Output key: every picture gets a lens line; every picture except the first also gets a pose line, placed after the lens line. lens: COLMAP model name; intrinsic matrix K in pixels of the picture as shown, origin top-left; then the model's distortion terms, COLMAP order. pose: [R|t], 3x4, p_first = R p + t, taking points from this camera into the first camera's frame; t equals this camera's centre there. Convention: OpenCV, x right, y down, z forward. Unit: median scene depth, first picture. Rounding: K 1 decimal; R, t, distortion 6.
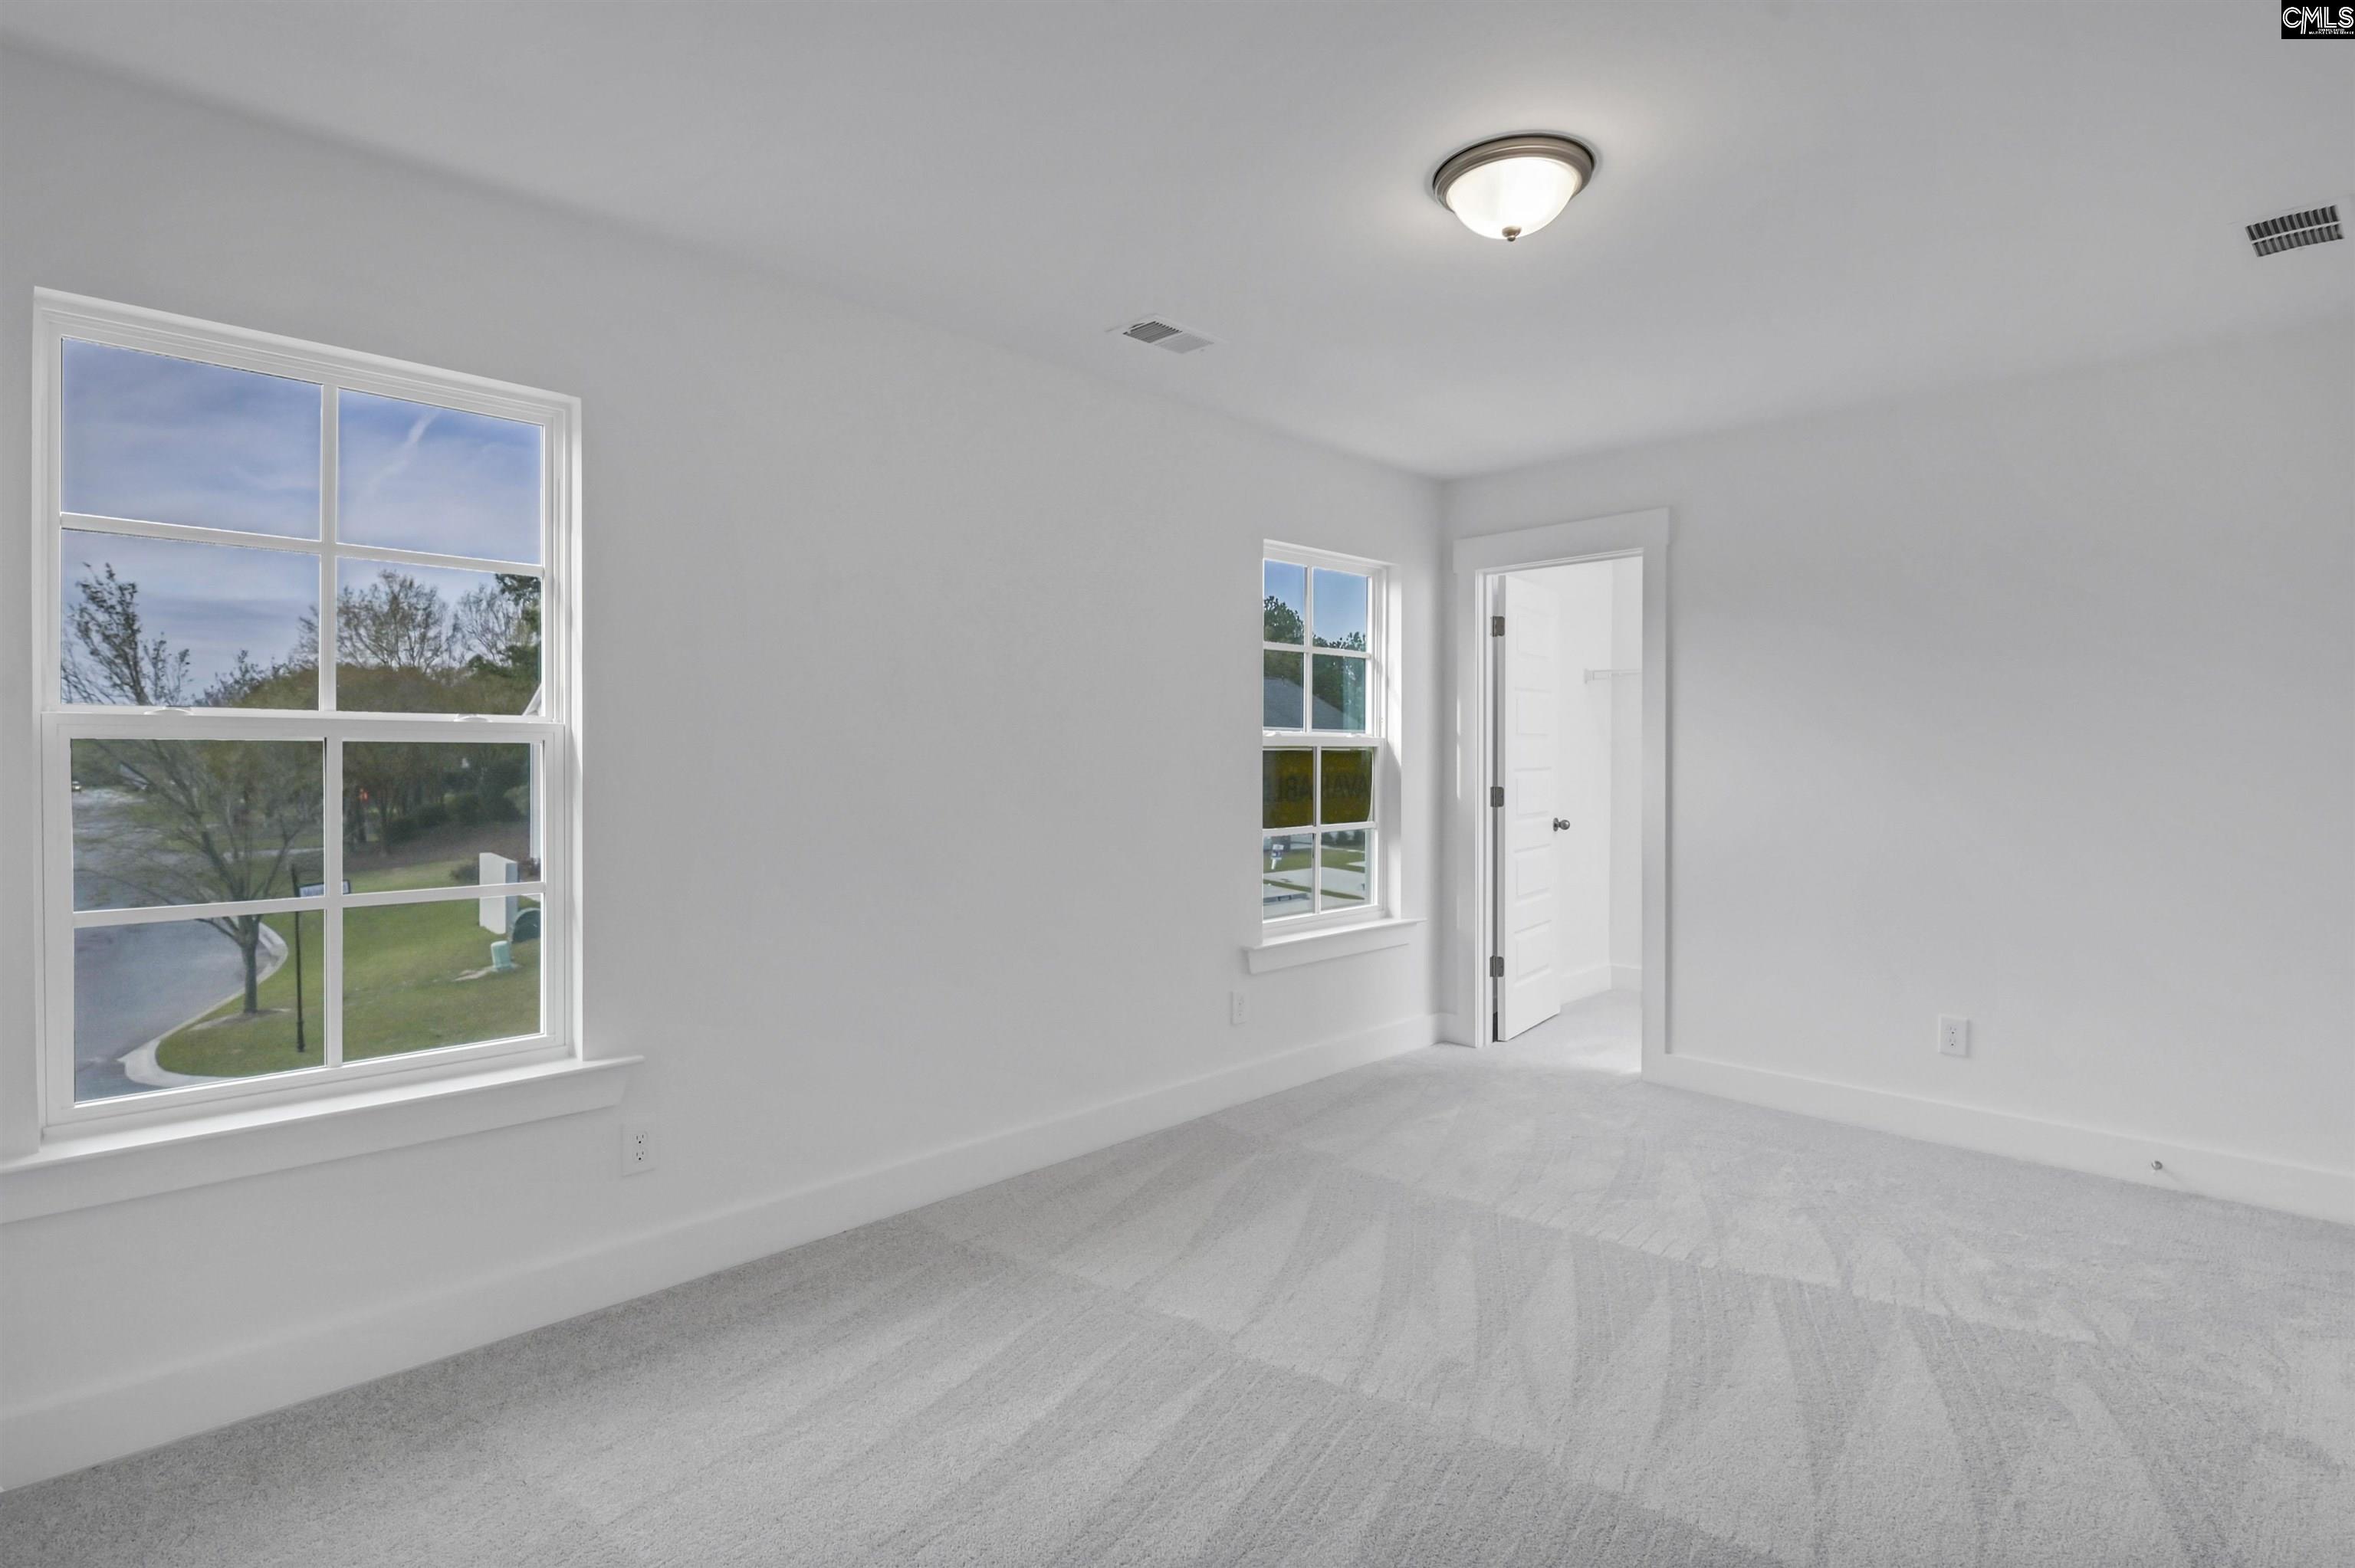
lens RADIAL K [[1134.8, 0, 1176.4], [0, 1134.8, 774.0], [0, 0, 1]] dist [0.001068, -0.000196]
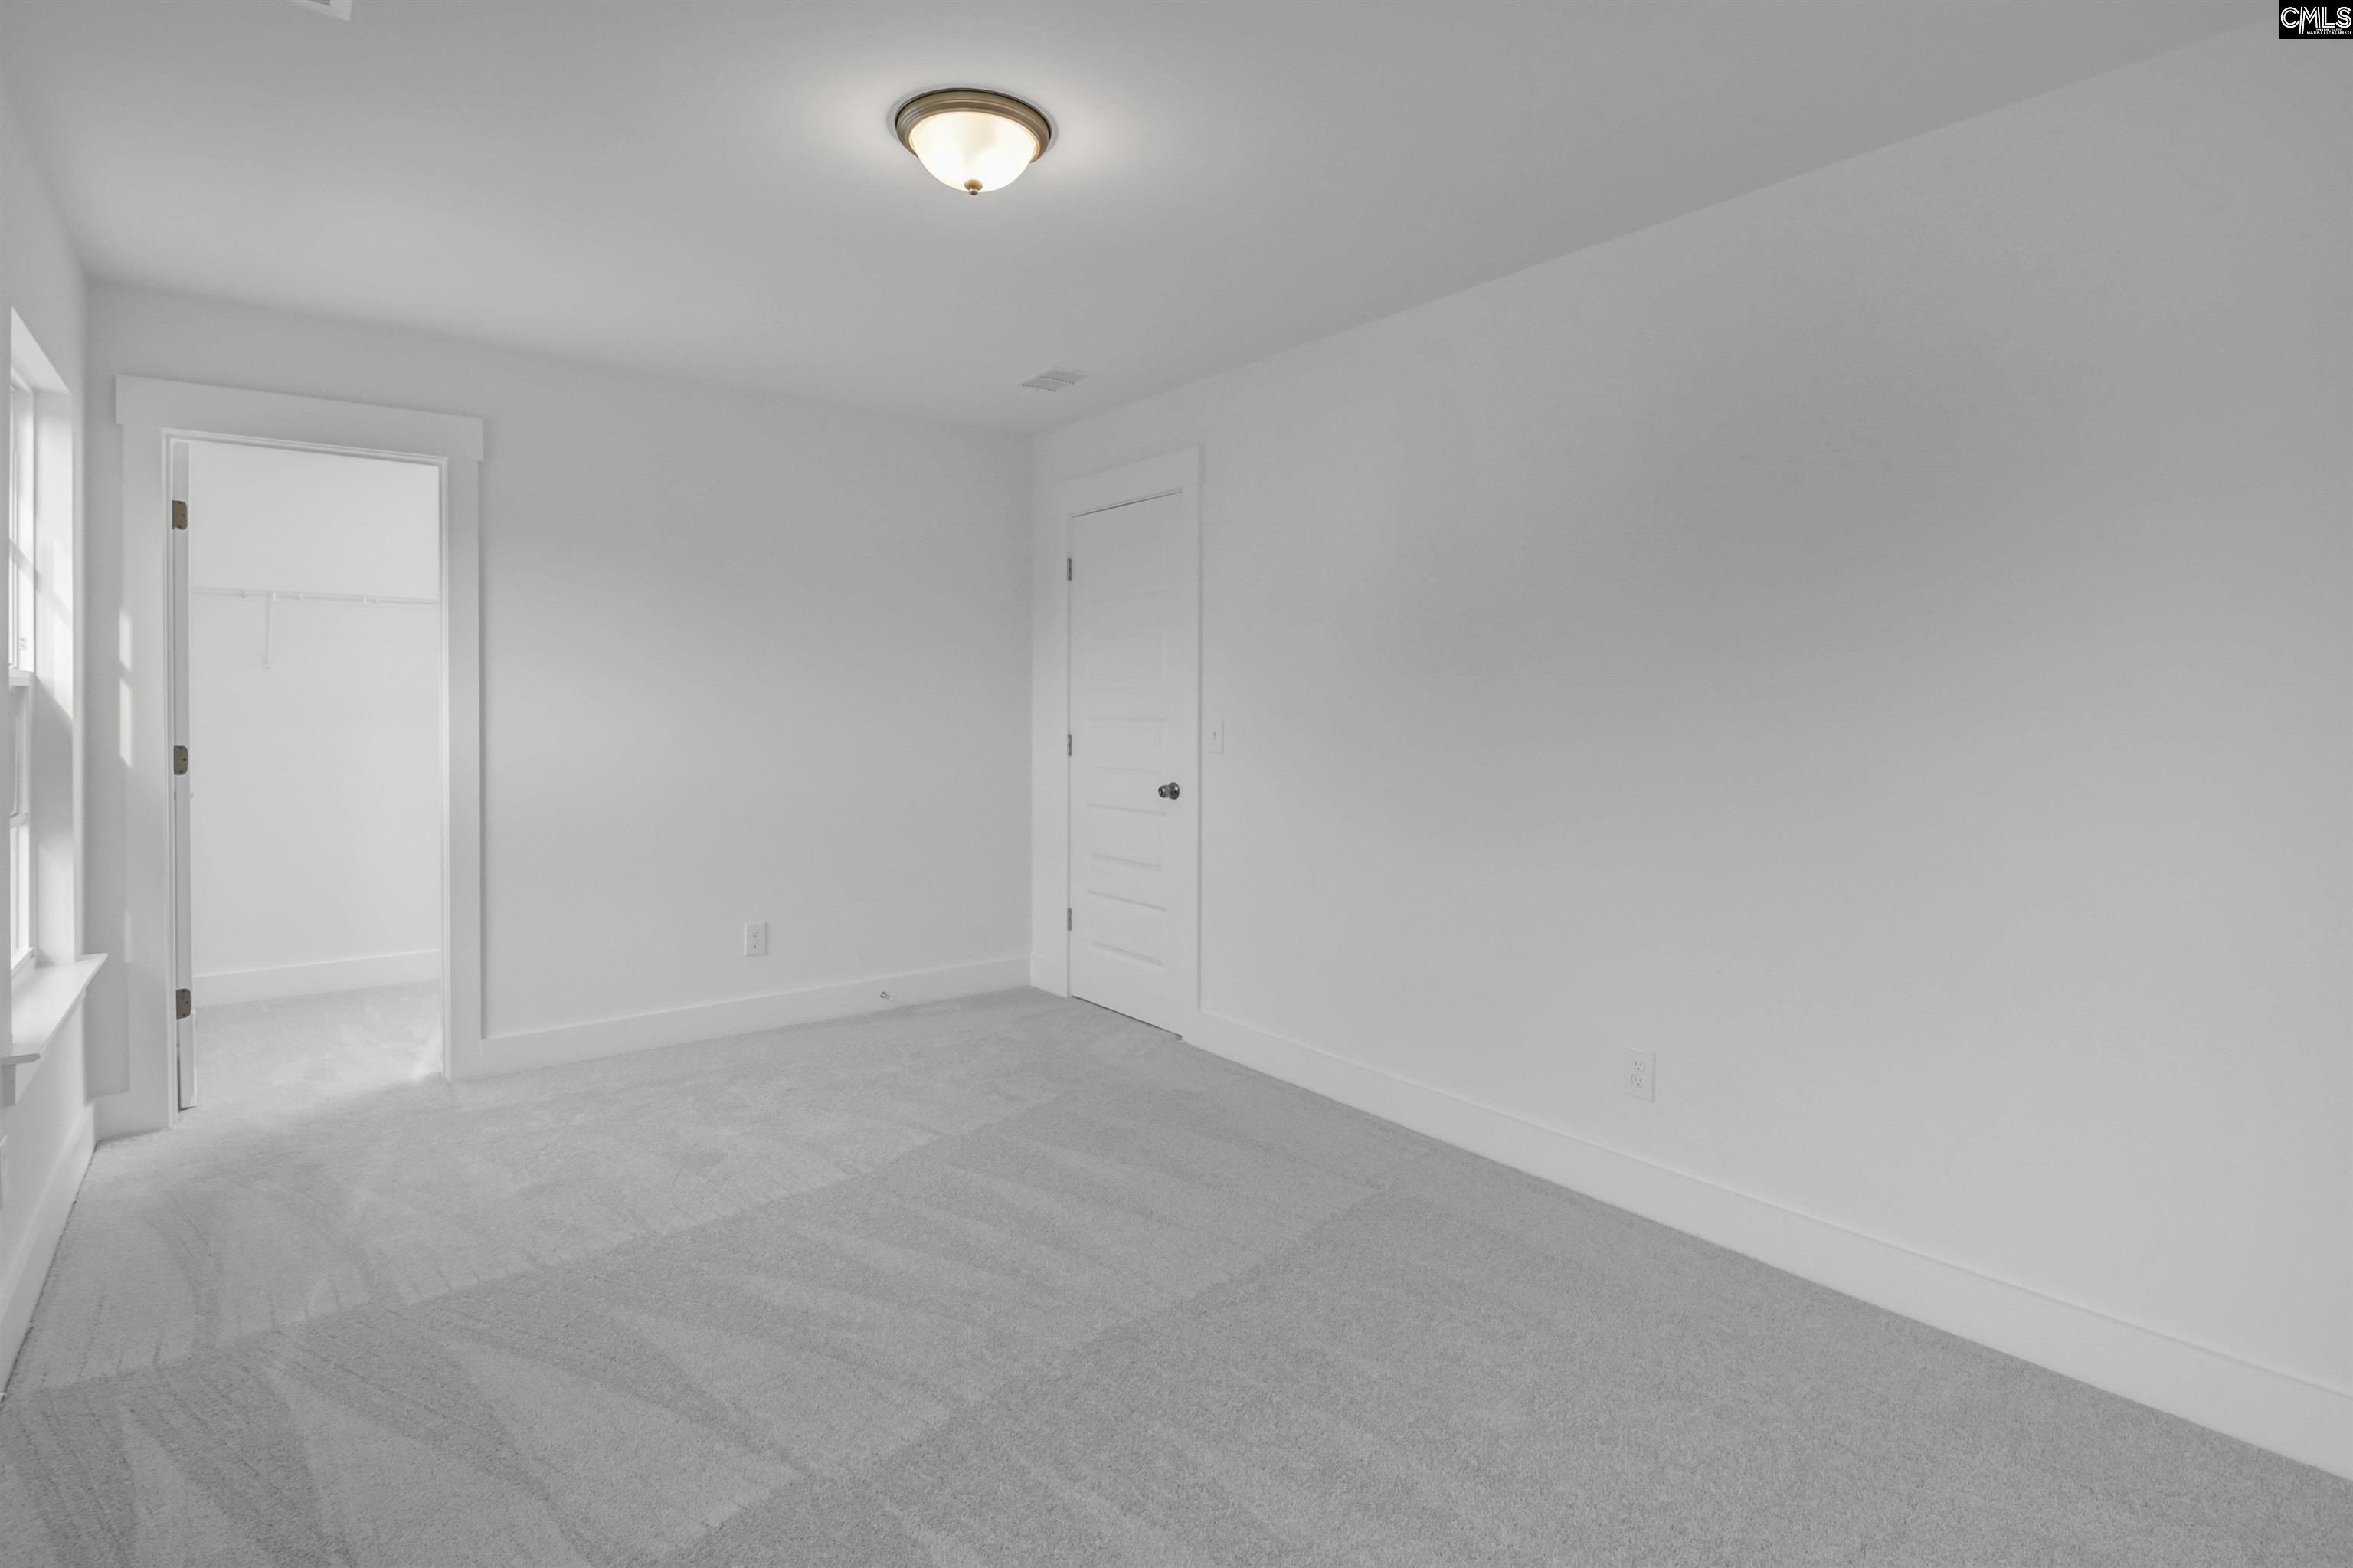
lens RADIAL K [[1134.0, 0, 1111.6], [0, 1134.0, 722.0], [0, 0, 1]] dist [0.001068, -0.000196]
pose [[0.171267, -0.015488, 0.985103, -0.362155], [0.013475, 0.999820, 0.013376, -0.005366], [-0.985132, 0.010983, 0.171445, 0.376416]]
